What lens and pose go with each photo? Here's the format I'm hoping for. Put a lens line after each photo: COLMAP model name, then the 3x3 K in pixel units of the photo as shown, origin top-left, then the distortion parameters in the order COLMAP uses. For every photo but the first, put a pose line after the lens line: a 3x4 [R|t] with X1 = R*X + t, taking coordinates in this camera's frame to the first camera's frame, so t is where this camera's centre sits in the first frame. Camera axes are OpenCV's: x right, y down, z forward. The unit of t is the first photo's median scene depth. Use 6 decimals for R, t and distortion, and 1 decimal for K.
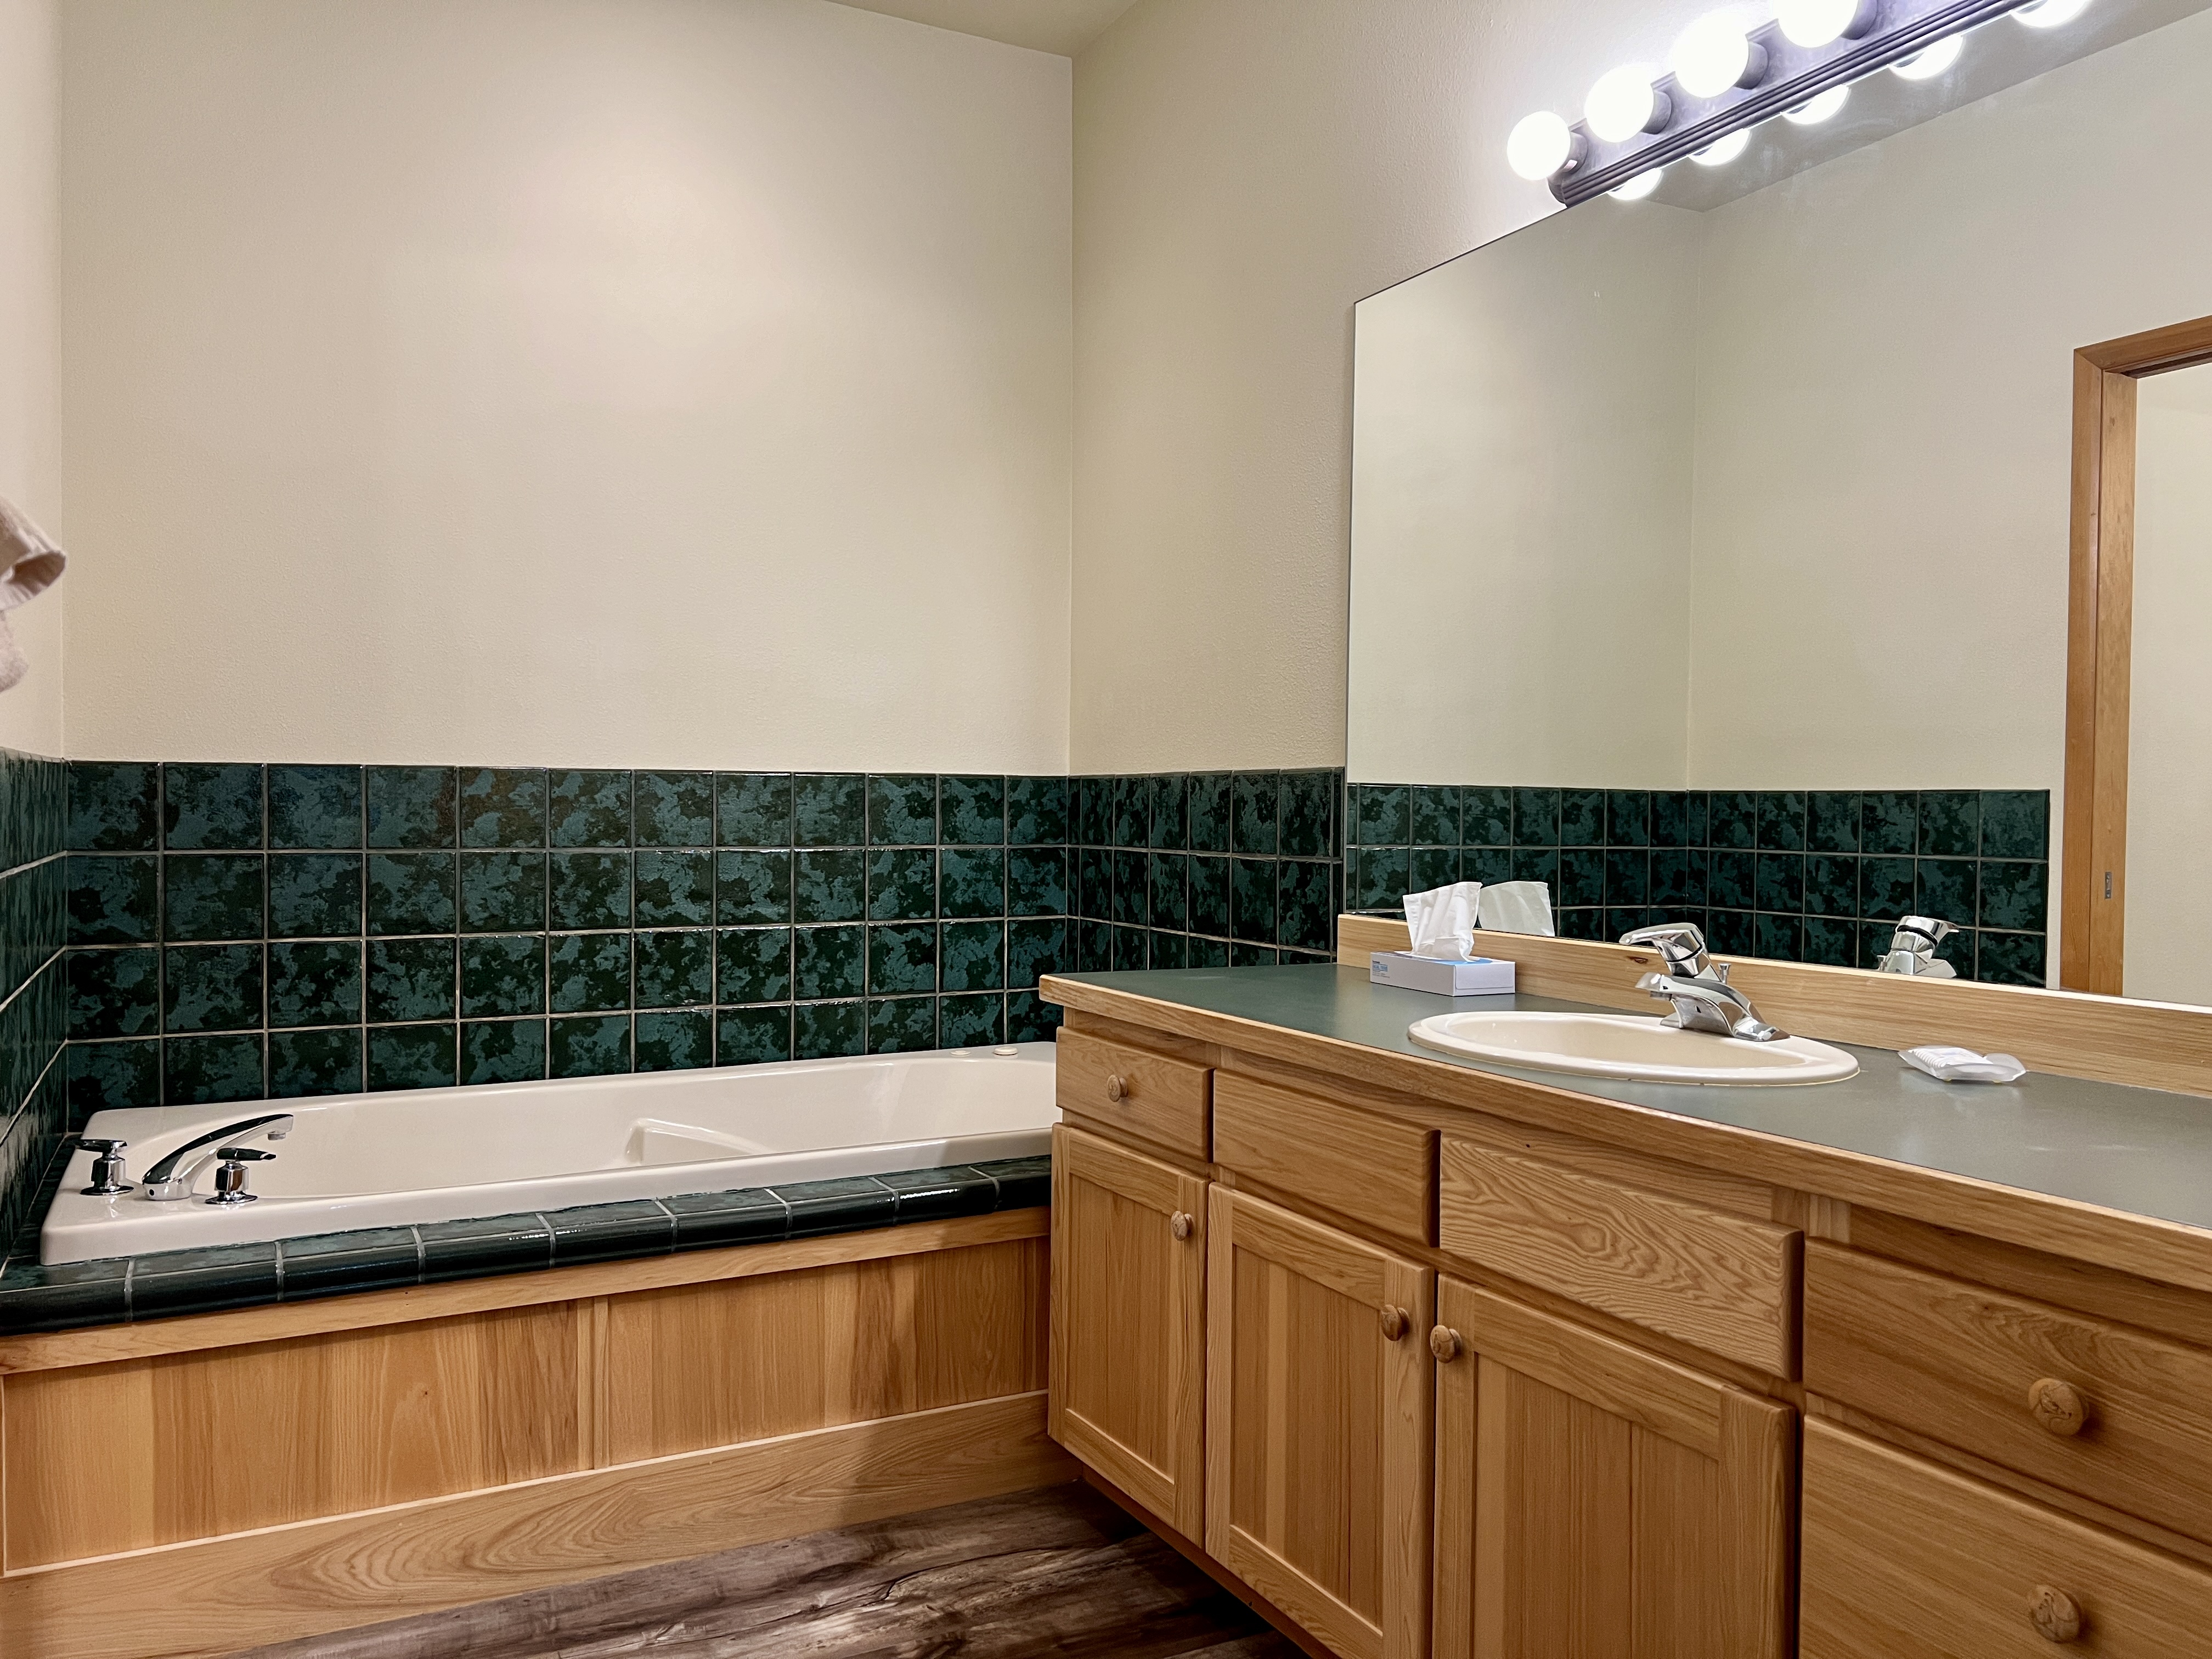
lens RADIAL K [[1667.2, 0, 1106.0], [0, 1667.2, 829.5], [0, 0, 1]] dist [0.026480, -0.007833]
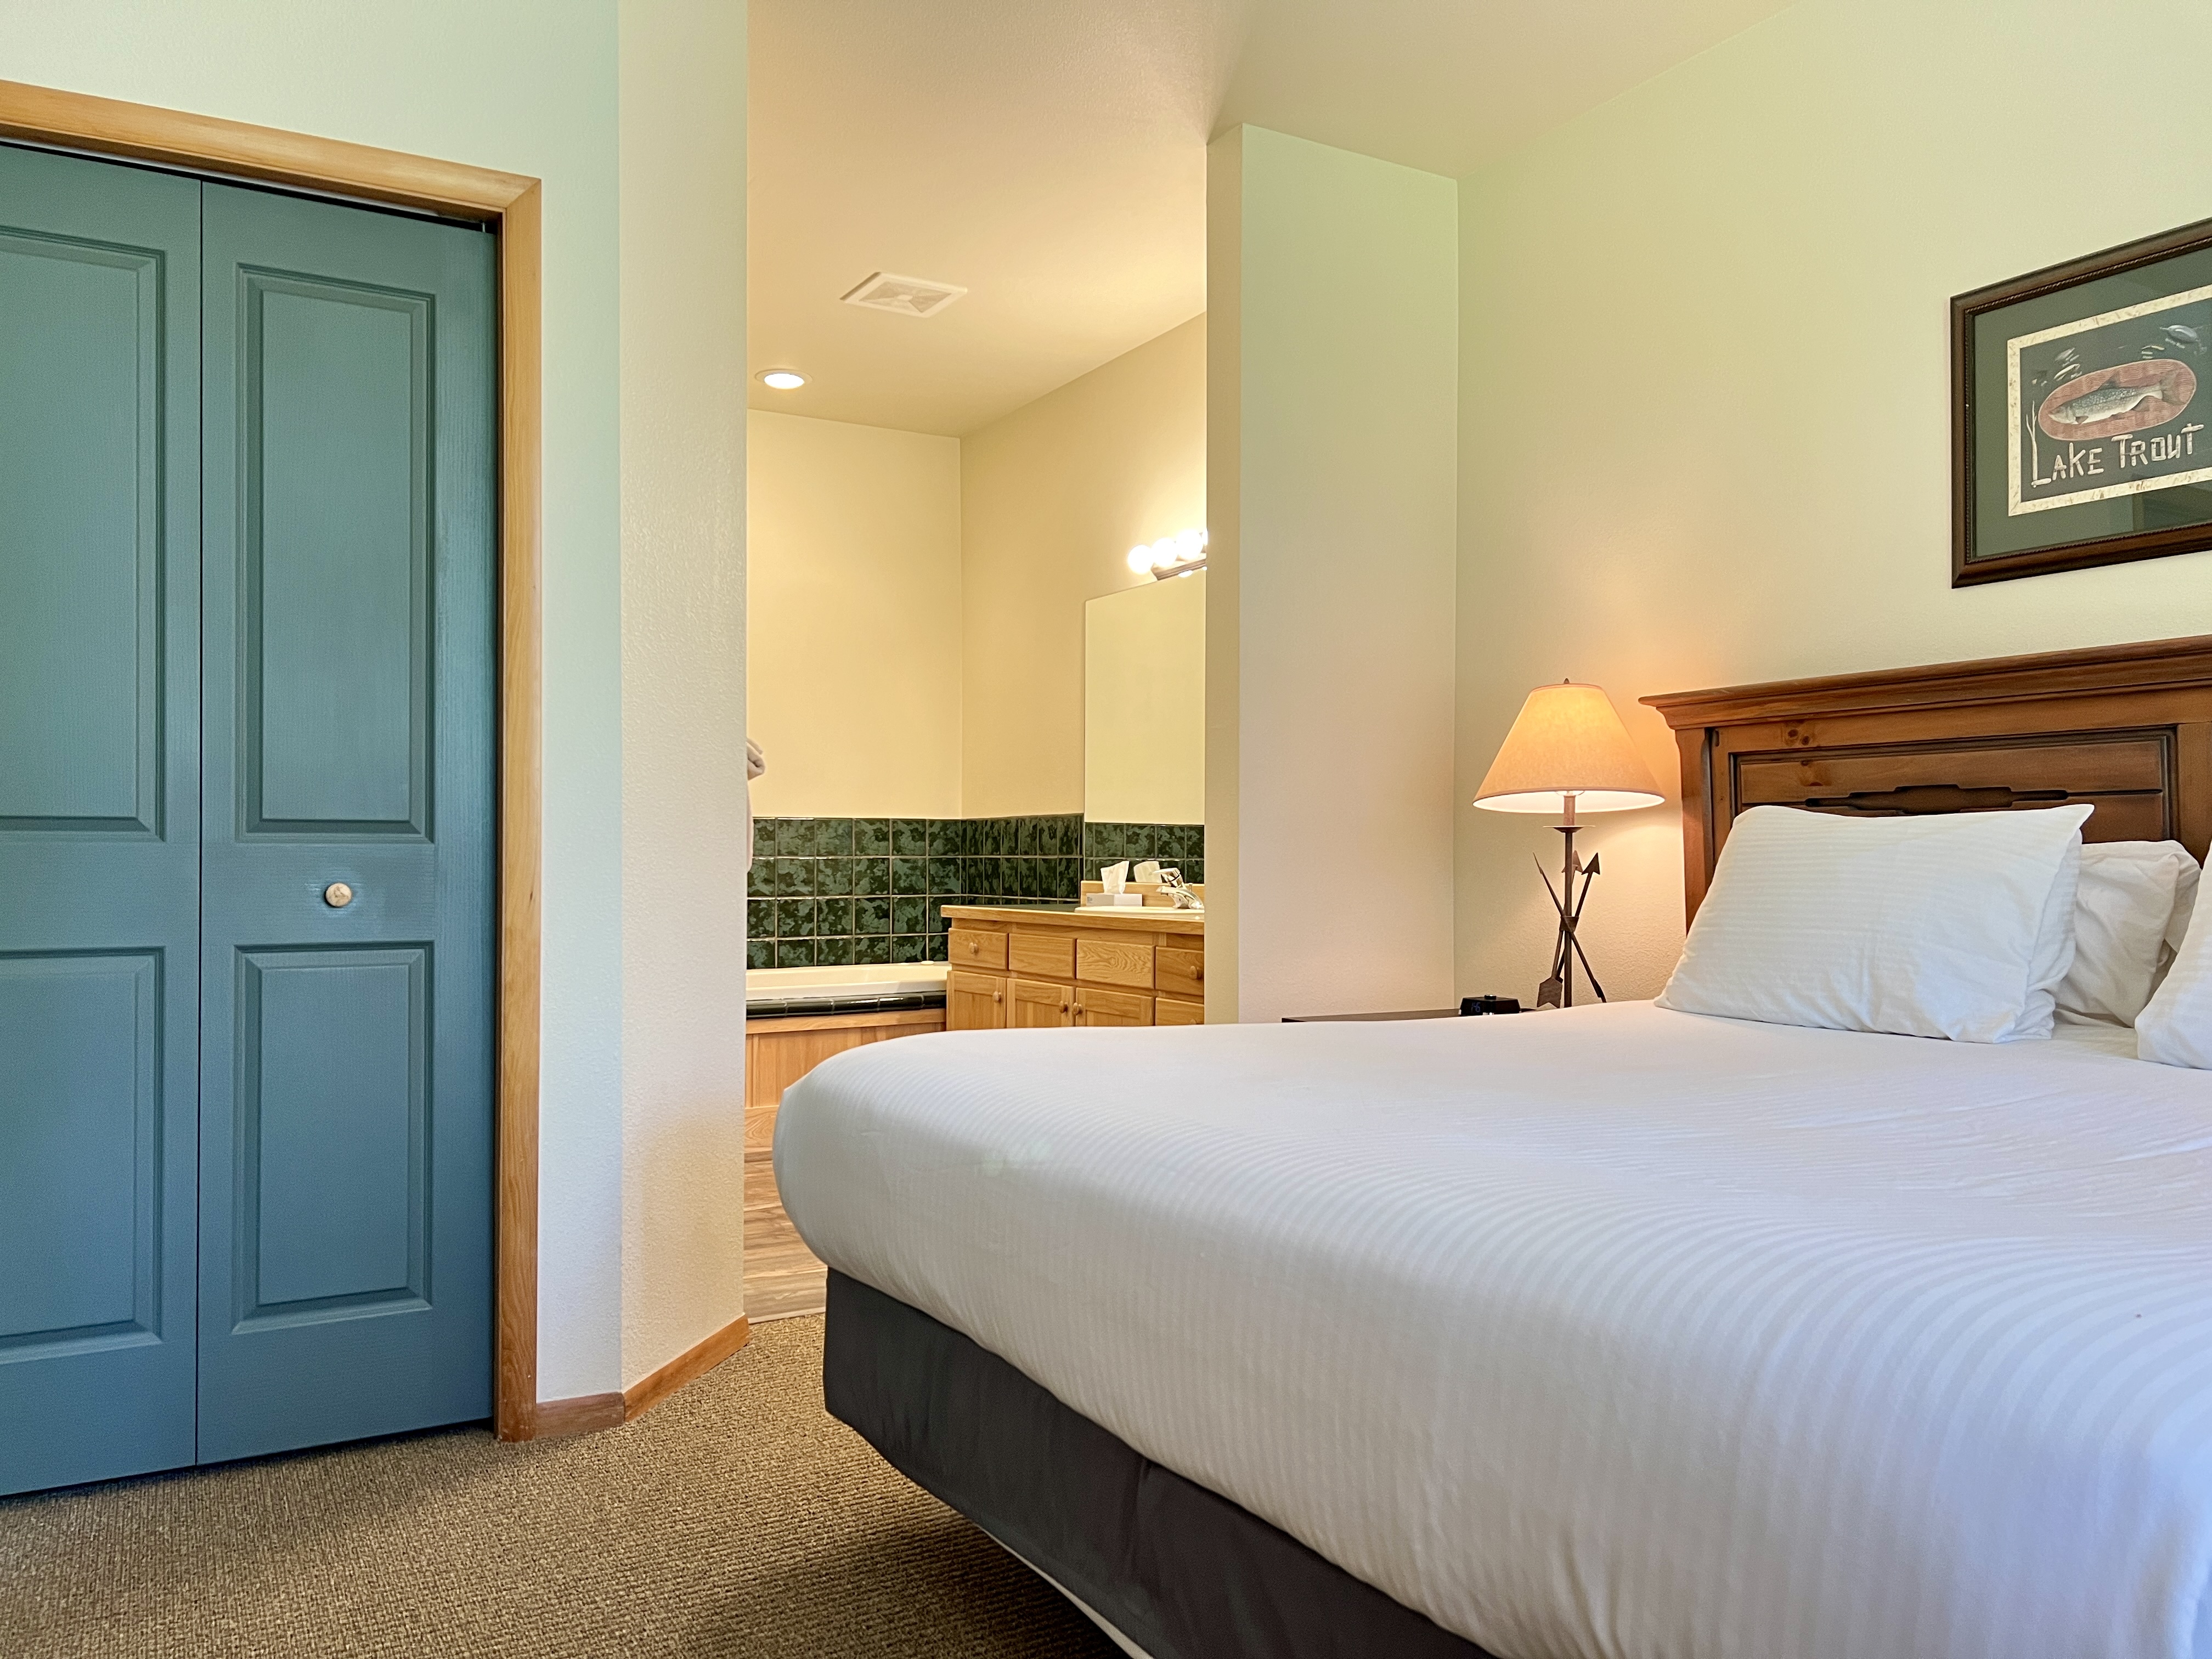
lens RADIAL K [[1667.2, 0, 1106.0], [0, 1667.2, 829.5], [0, 0, 1]] dist [0.026480, -0.007833]
pose [[0.999092, -0.004823, 0.042334, 0.065251], [0.006212, 0.999445, -0.032743, 0.044741], [-0.042152, 0.032976, 0.998567, -0.934595]]
